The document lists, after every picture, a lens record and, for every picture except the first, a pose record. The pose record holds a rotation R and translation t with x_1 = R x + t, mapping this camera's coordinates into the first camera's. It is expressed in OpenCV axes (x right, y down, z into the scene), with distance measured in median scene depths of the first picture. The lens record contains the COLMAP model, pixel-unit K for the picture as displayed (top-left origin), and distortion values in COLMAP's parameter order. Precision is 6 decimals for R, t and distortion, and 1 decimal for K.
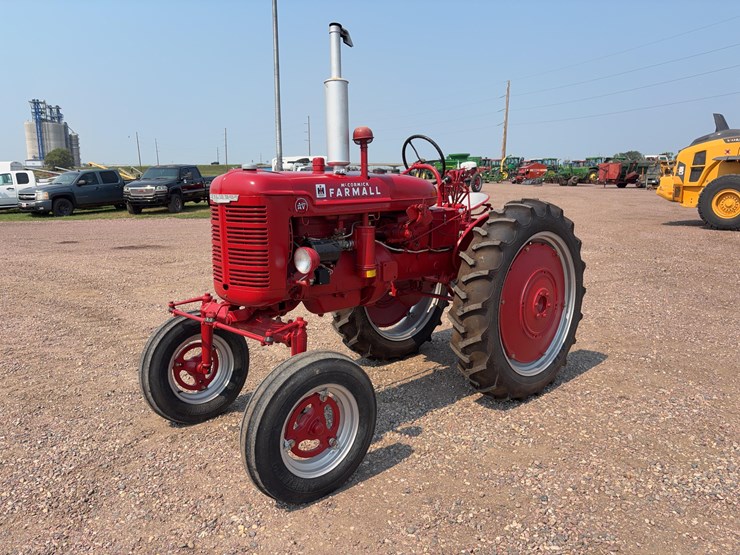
lens RADIAL K [[561.4, 0, 367.3], [0, 561.4, 282.7], [0, 0, 1]] dist [0.019861, -0.003870]
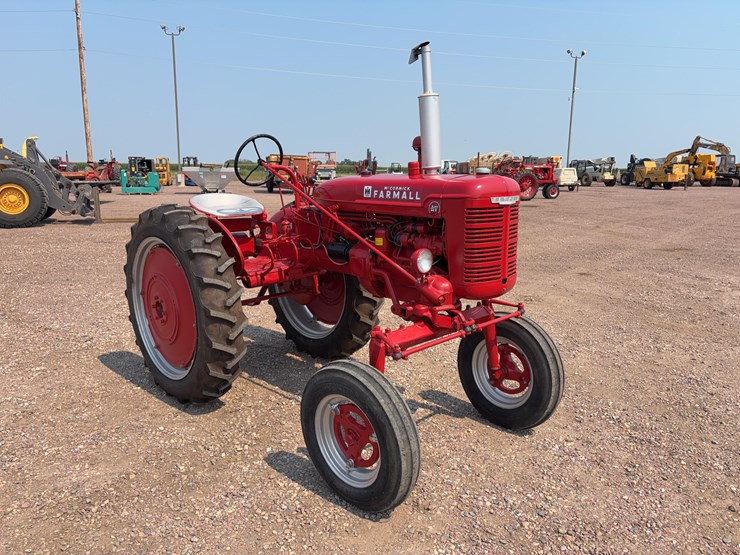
lens RADIAL K [[561.8, 0, 370.0], [0, 561.8, 277.5], [0, 0, 1]] dist [0.025428, -0.005990]
pose [[0.000355, -0.183589, 0.983003, -0.833308], [0.182186, 0.966564, 0.180453, -0.153070], [-0.983264, 0.179025, 0.033791, 0.763923]]
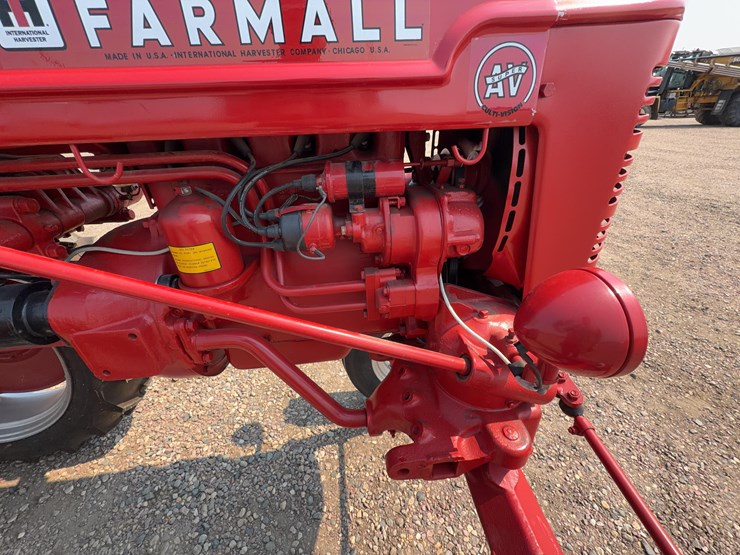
lens RADIAL K [[294.9, 0, 370.1], [0, 294.9, 276.1], [0, 0, 1]] dist [0.001581, 0.000261]
pose [[-0.783692, -0.272445, 0.558212, -0.179180], [0.152019, 0.787221, 0.597640, -0.108533], [-0.602260, 0.553225, -0.575522, 0.796616]]
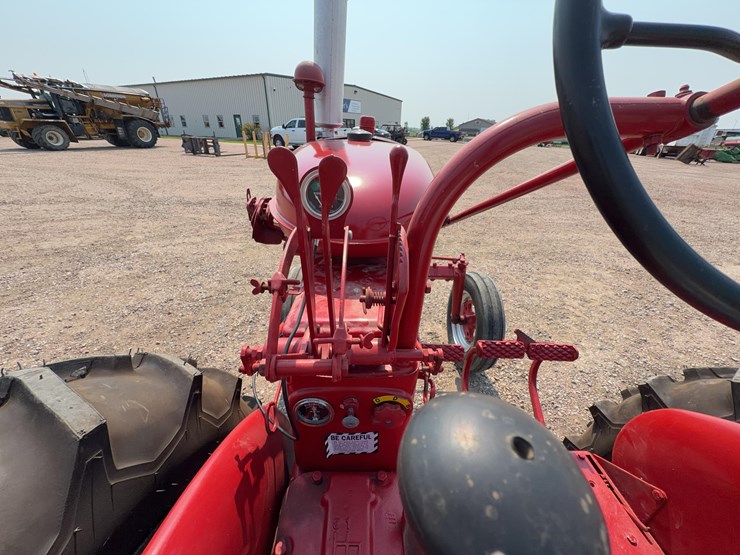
lens RADIAL K [[294.6, 0, 369.9], [0, 294.6, 276.8], [0, 0, 1]] dist [0.000928, -0.000052]
pose [[-0.674484, 0.320000, -0.665336, 0.173944], [-0.157458, 0.818101, 0.553098, -0.186756], [0.721303, 0.477818, -0.501410, 0.922759]]
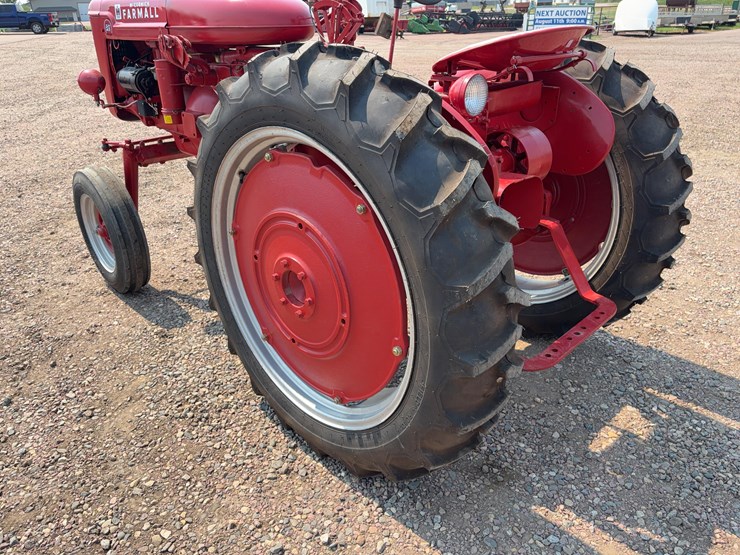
lens RADIAL K [[561.9, 0, 369.5], [0, 561.9, 281.5], [0, 0, 1]] dist [0.036803, -0.044688]
pose [[0.022848, 0.439273, -0.898063, 0.636991], [-0.167079, 0.887342, 0.429778, -0.154639], [0.985679, 0.140228, 0.093667, 0.892875]]
